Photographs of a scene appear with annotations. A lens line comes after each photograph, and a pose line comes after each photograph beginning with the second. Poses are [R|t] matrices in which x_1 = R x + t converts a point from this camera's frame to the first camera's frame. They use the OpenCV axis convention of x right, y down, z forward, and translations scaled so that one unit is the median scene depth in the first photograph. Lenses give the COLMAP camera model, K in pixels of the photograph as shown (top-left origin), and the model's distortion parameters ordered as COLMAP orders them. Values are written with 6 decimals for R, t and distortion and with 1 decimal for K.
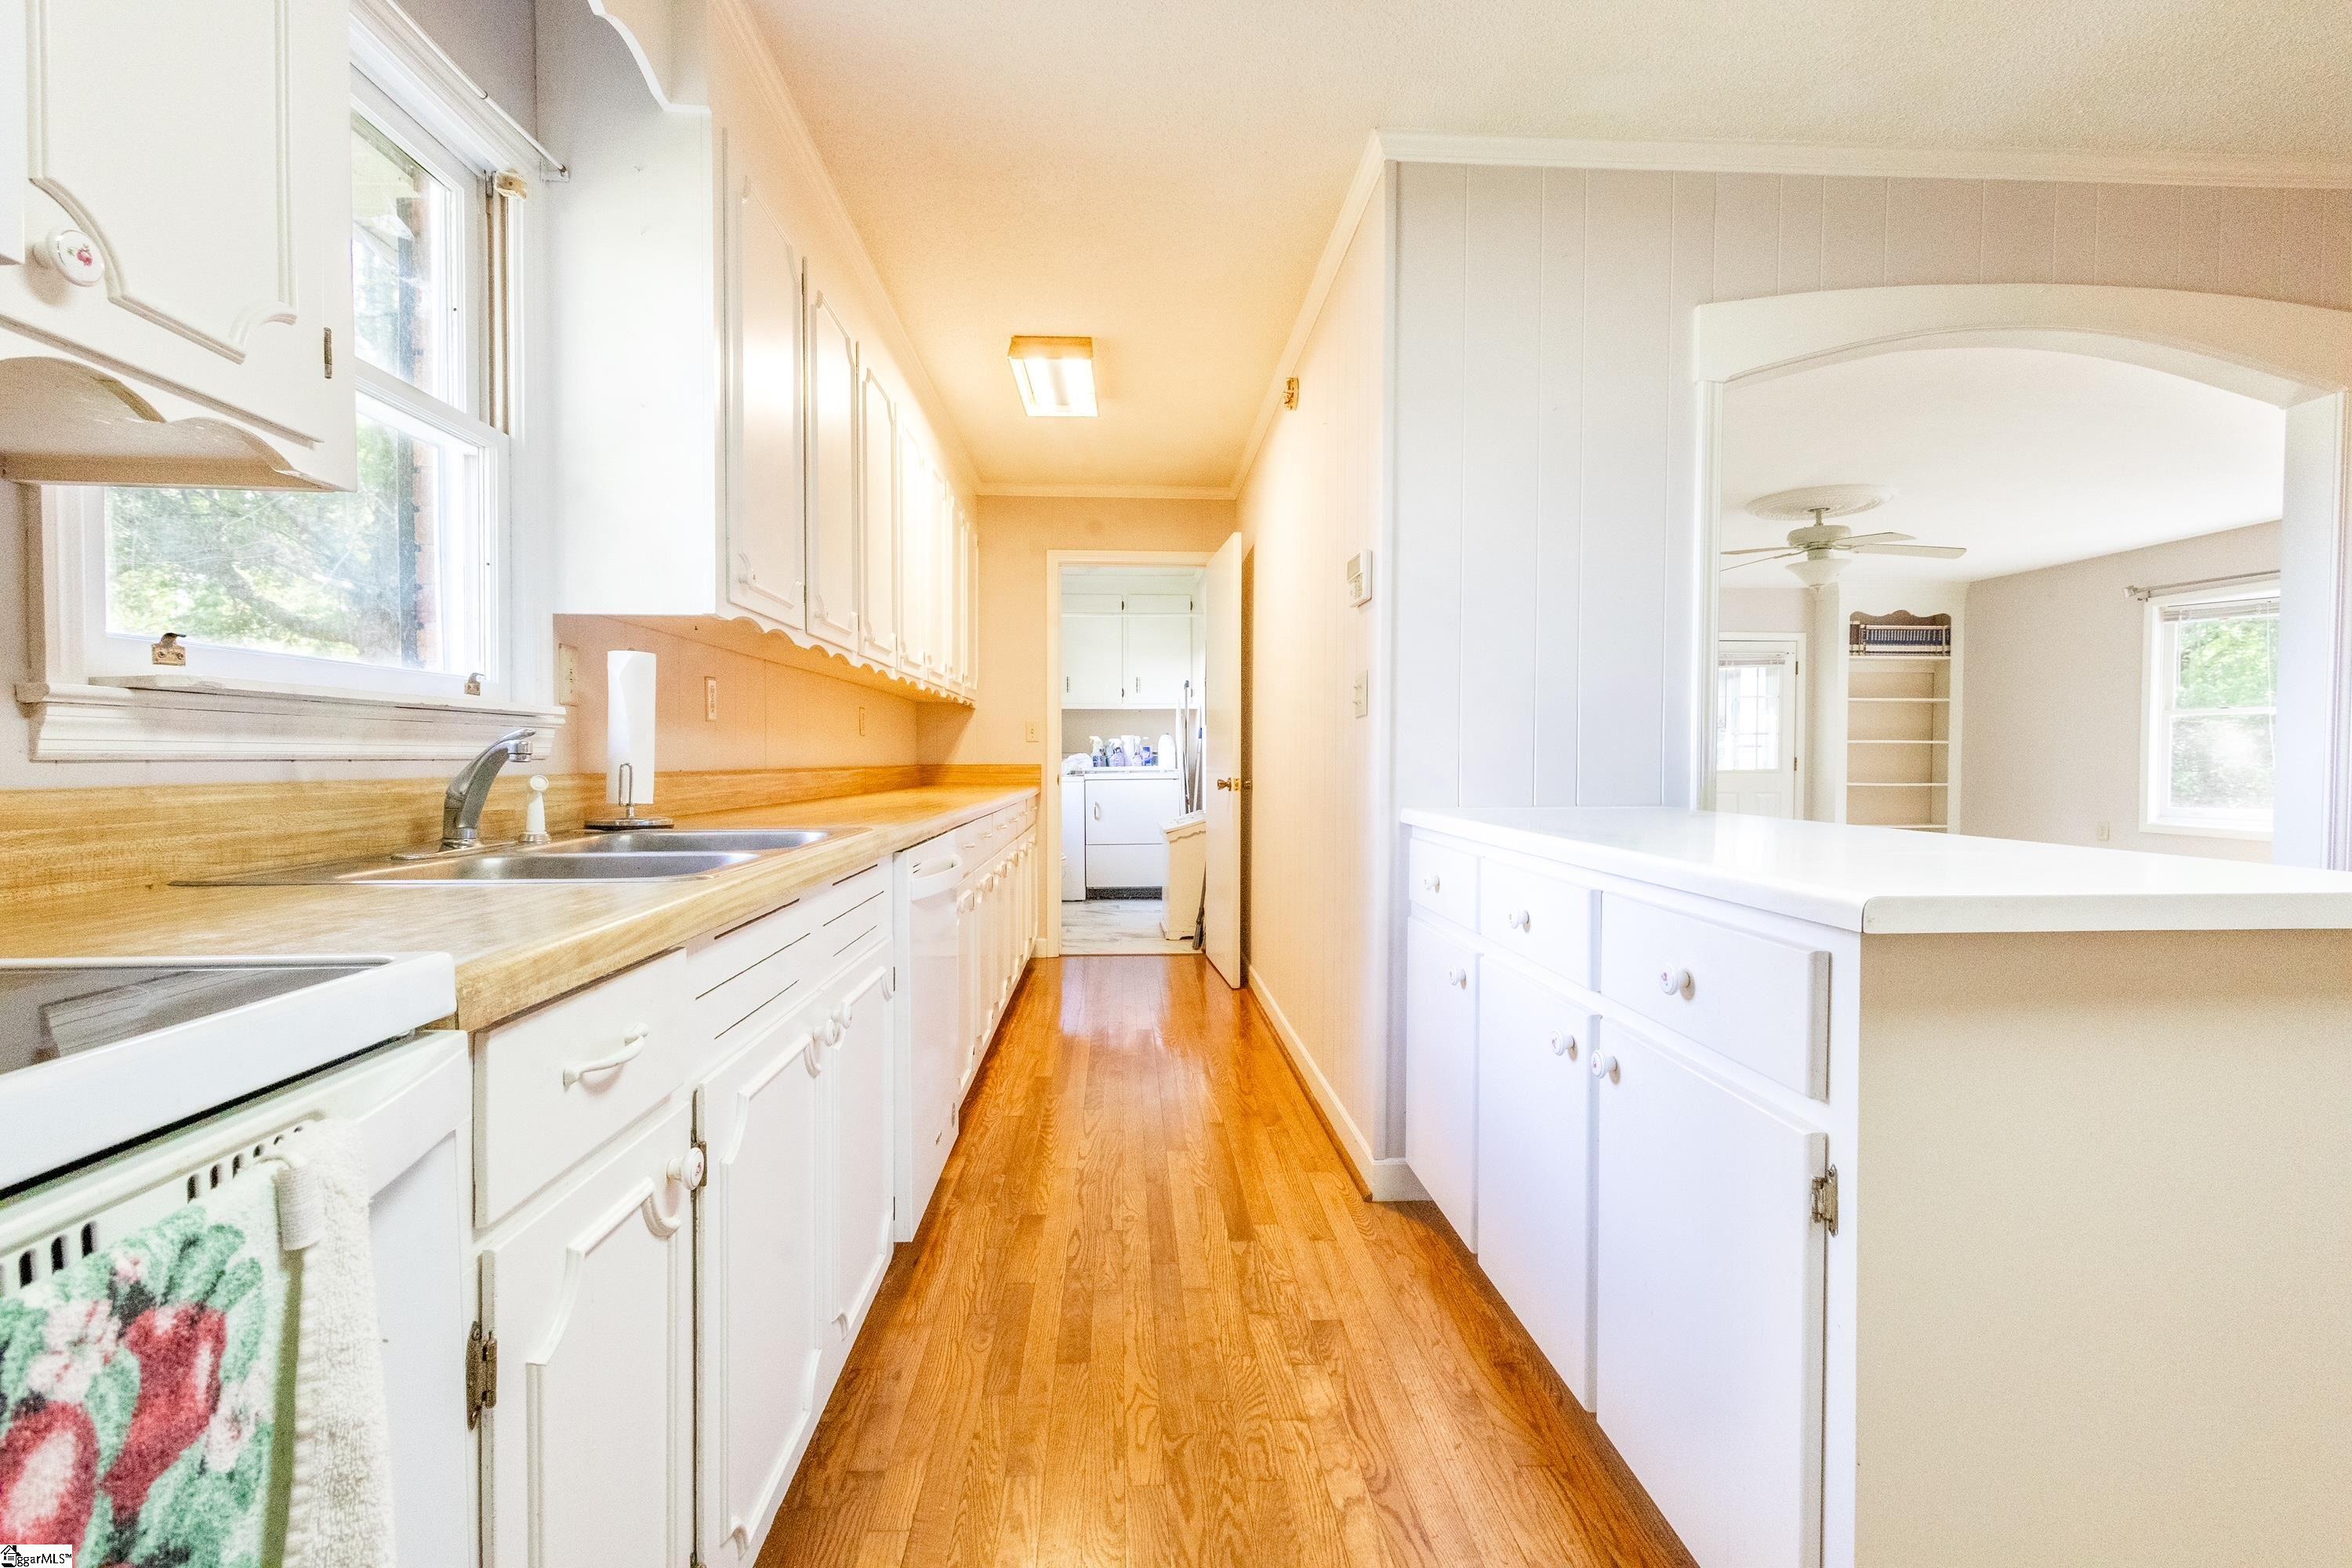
lens RADIAL K [[1084.1, 0, 1183.3], [0, 1084.1, 776.3], [0, 0, 1]] dist [-0.003954, -0.000234]
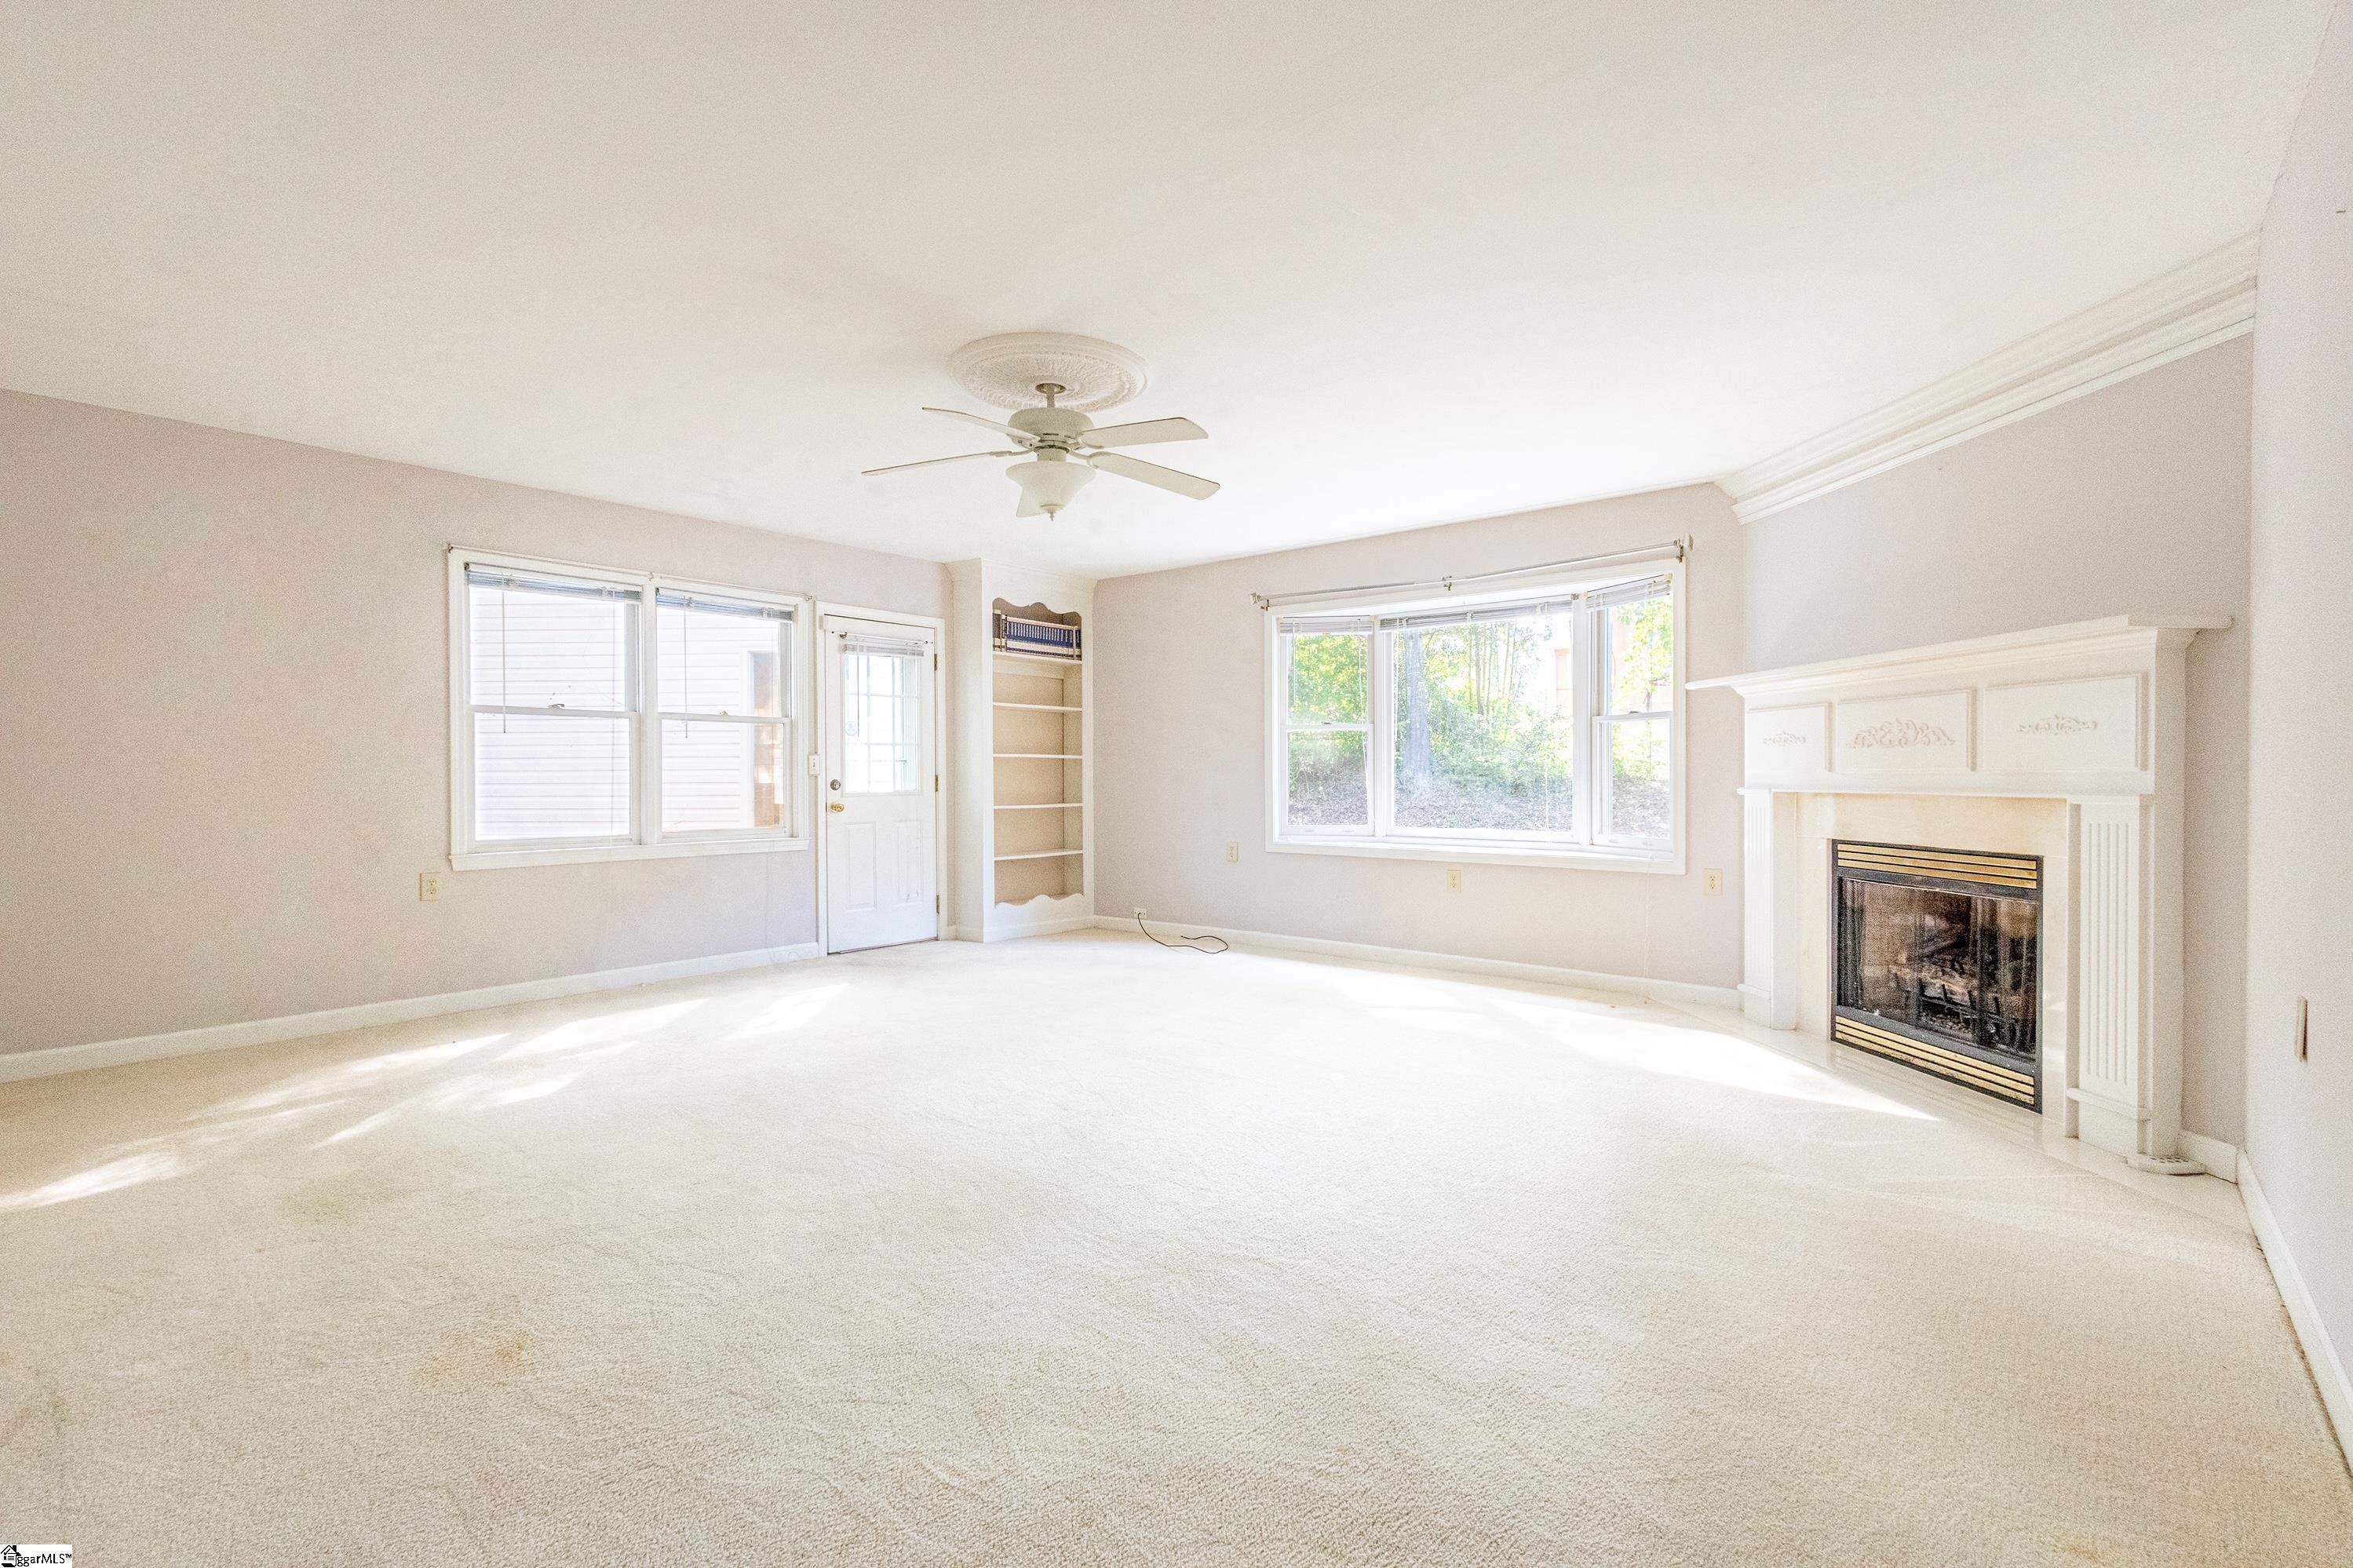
lens RADIAL K [[1084.5, 0, 1187.6], [0, 1084.5, 780.0], [0, 0, 1]] dist [-0.003954, -0.000234]
pose [[0.681929, -0.011792, 0.731323, 0.112911], [0.020579, 0.999784, -0.003068, -0.007827], [-0.731129, 0.017142, 0.682024, 0.329333]]
